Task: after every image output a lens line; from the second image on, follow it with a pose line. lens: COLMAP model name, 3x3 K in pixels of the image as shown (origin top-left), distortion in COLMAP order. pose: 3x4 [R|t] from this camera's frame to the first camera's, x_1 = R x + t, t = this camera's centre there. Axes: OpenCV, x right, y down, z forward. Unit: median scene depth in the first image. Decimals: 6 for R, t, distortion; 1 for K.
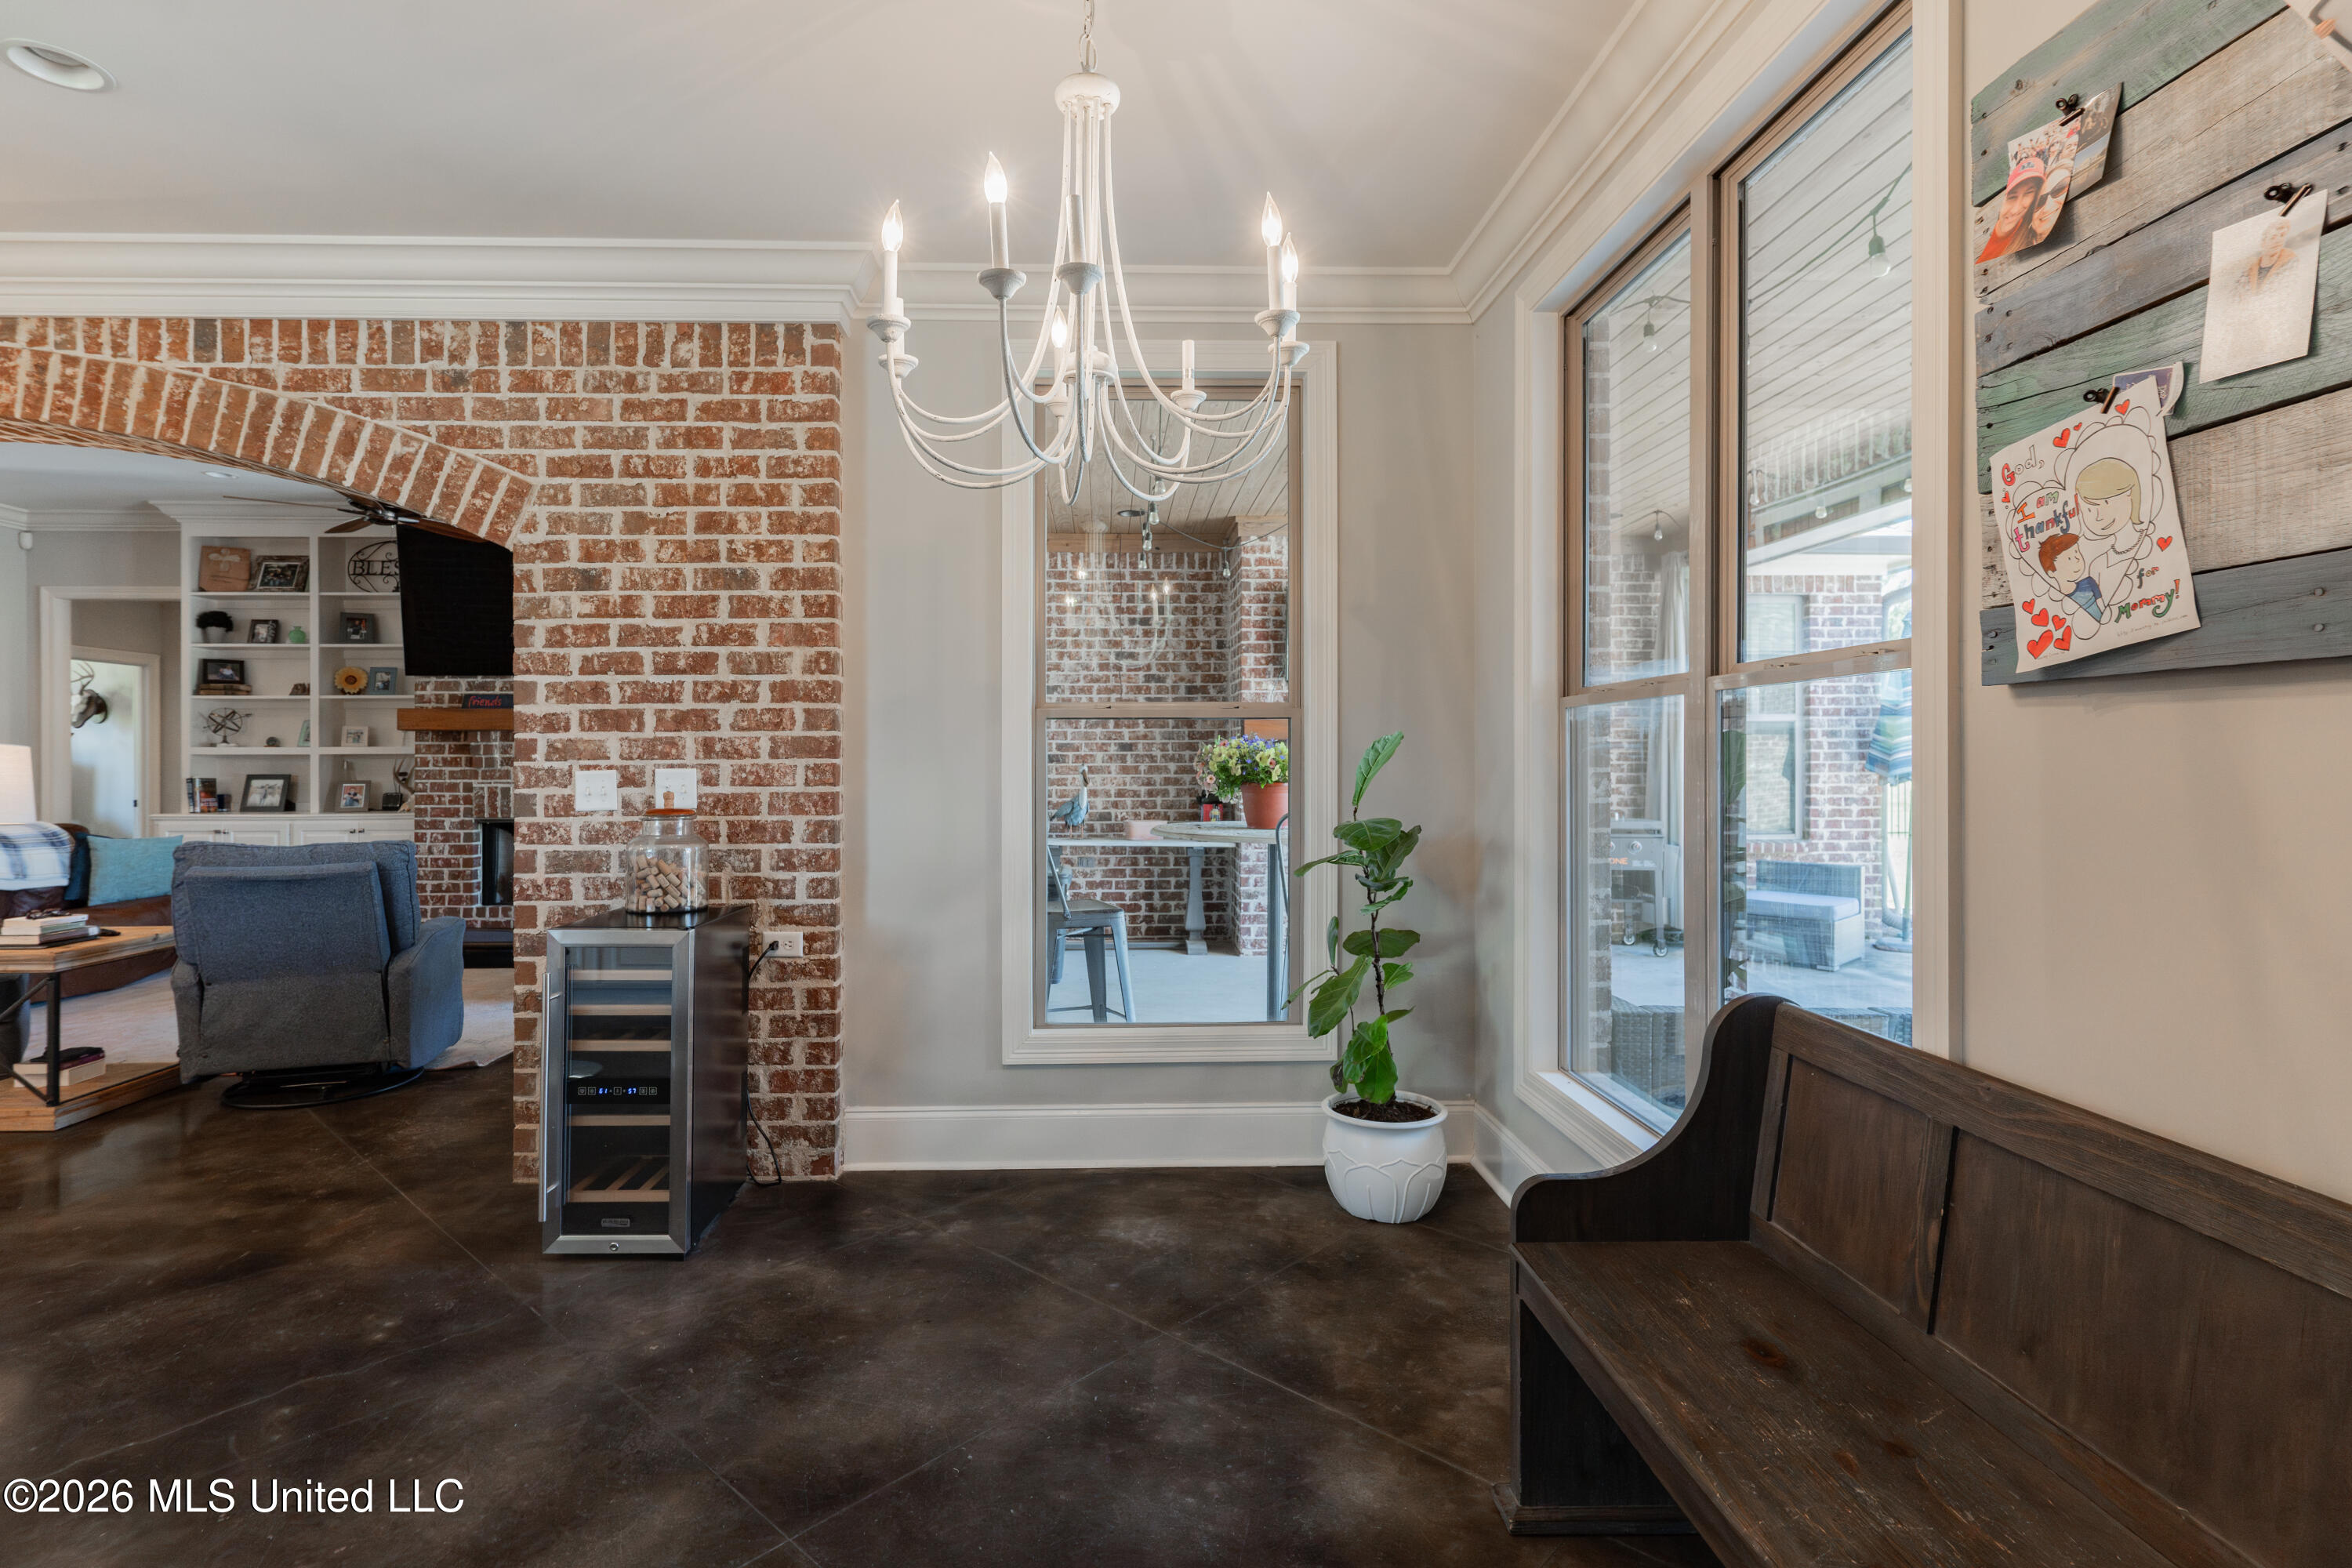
lens RADIAL K [[1149.8, 0, 1134.3], [0, 1149.8, 760.4], [0, 0, 1]] dist [0.000370, 0.000501]
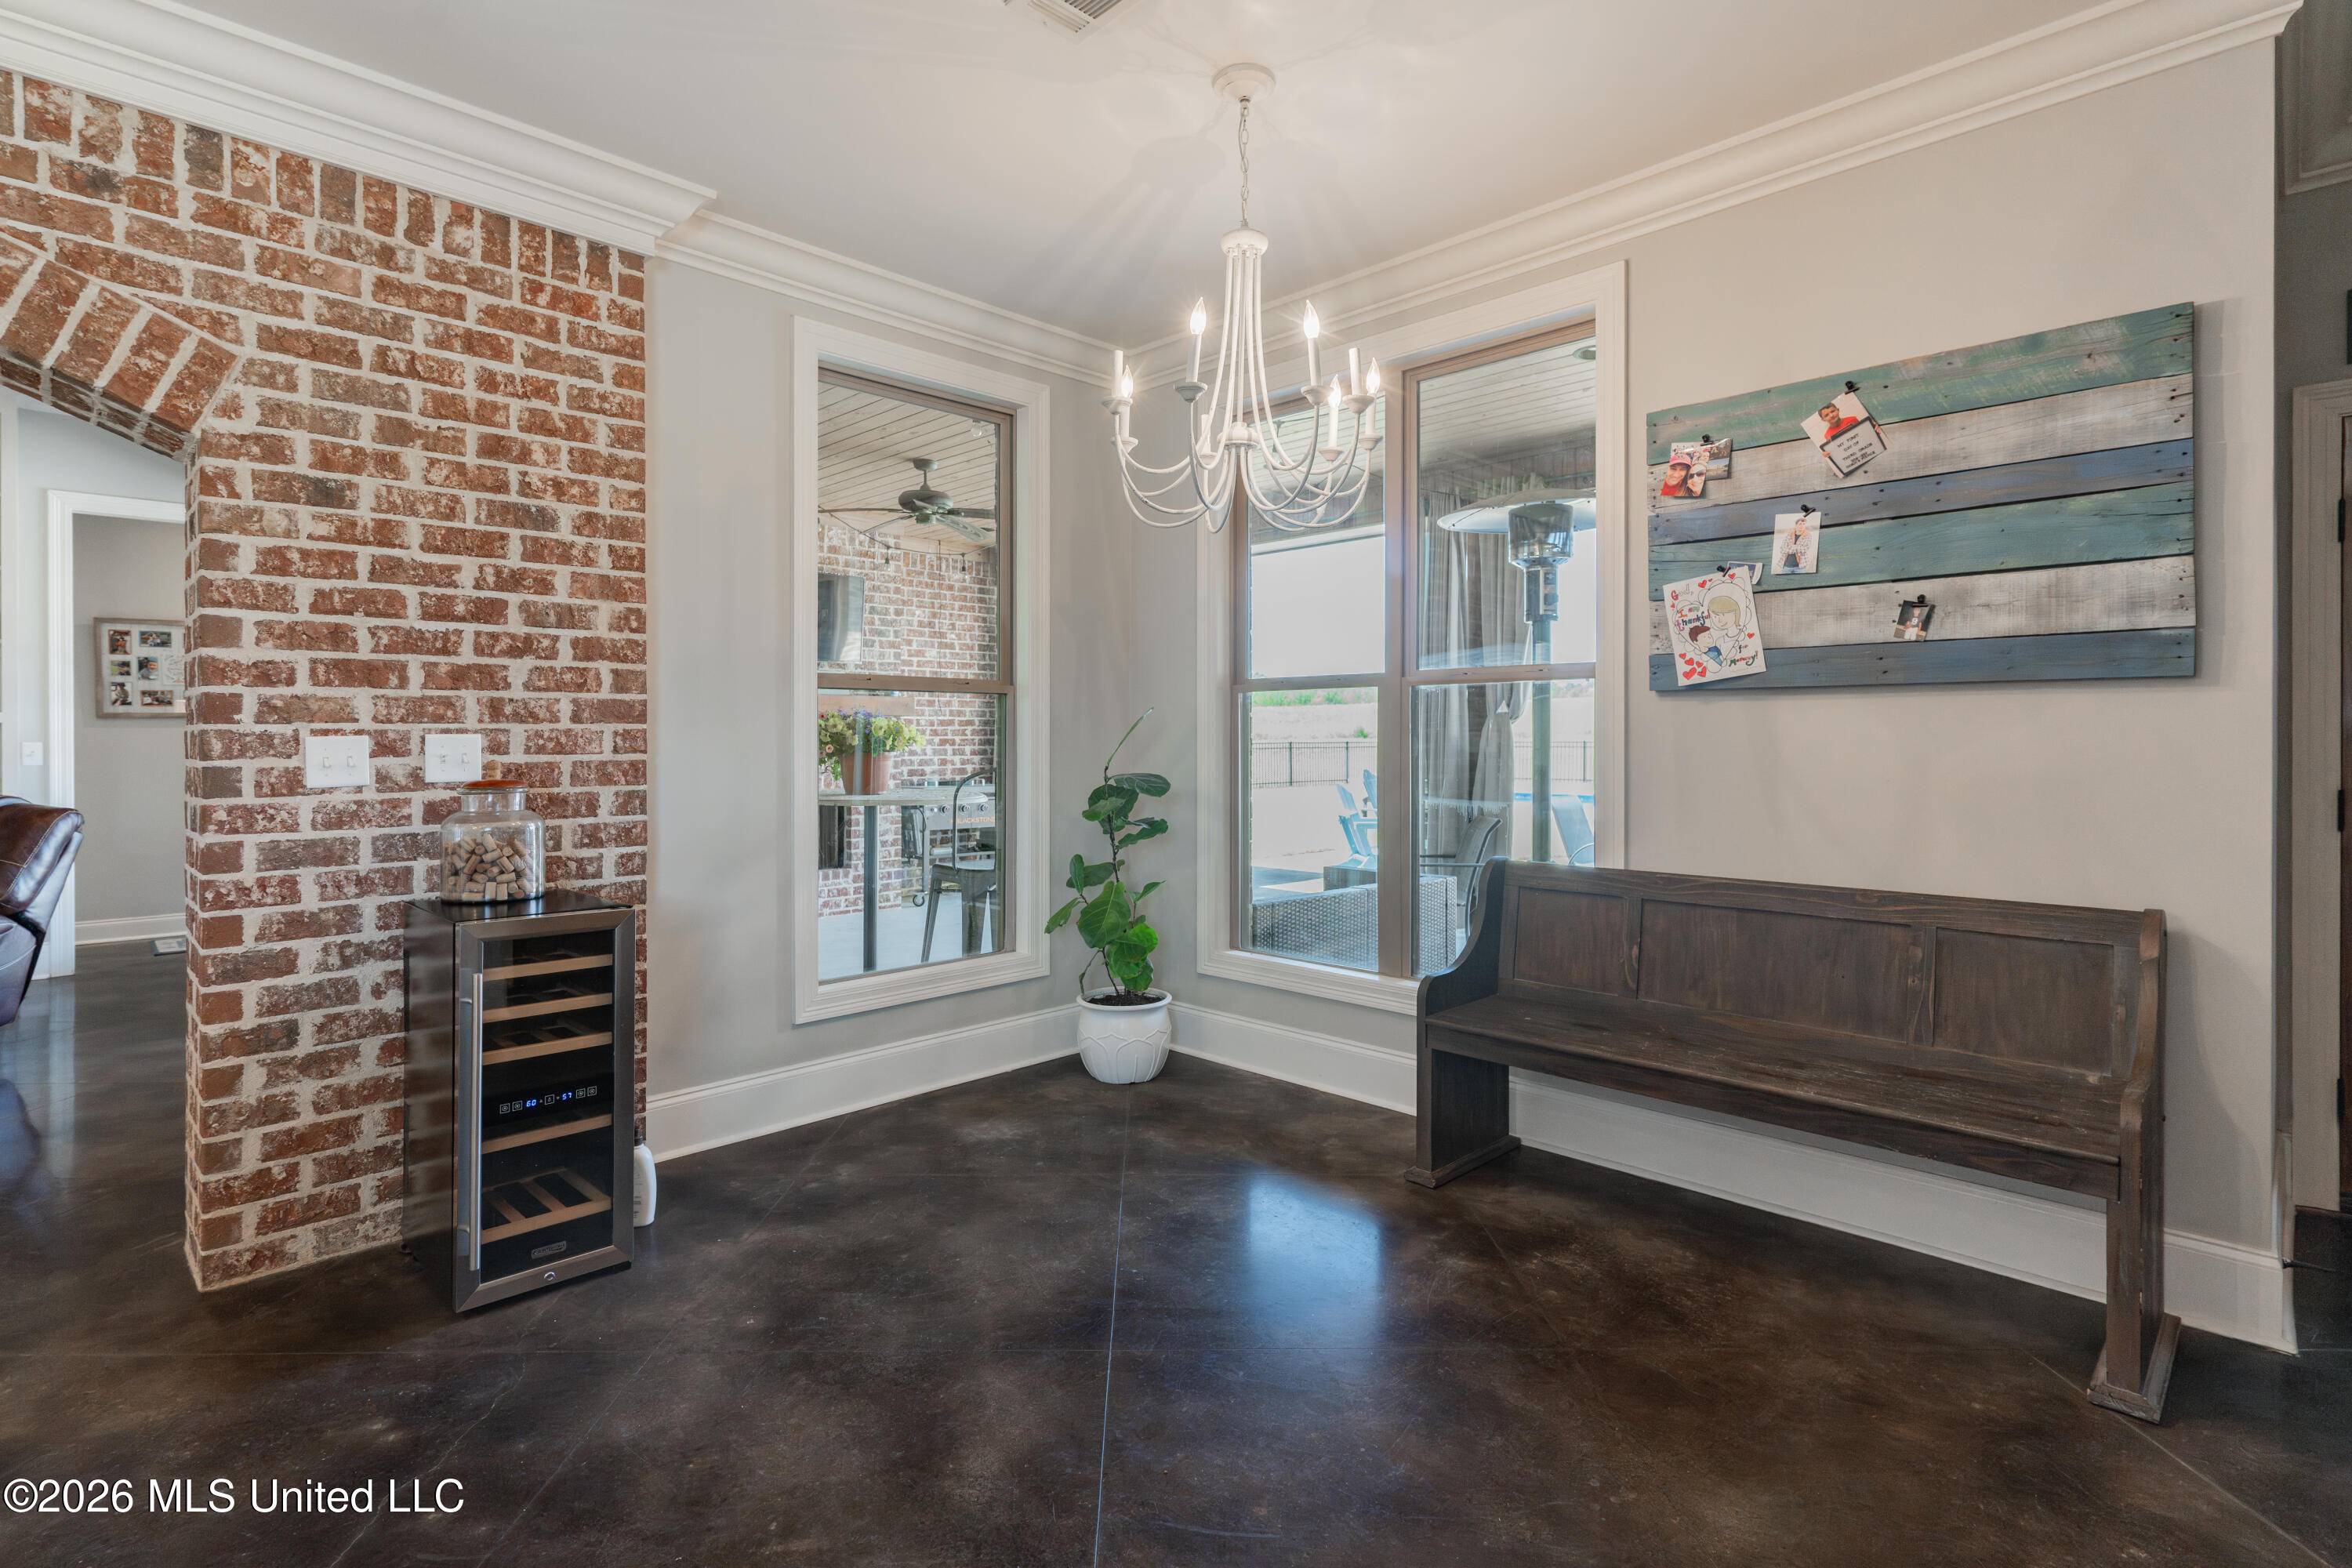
lens RADIAL K [[1128.7, 0, 1177.0], [0, 1128.7, 745.5], [0, 0, 1]] dist [0.001395, -0.000614]
pose [[0.722362, -0.003429, 0.691507, -0.587911], [0.000017, 0.999988, 0.004941, 0.011492], [-0.691515, -0.003557, 0.722353, 0.041066]]
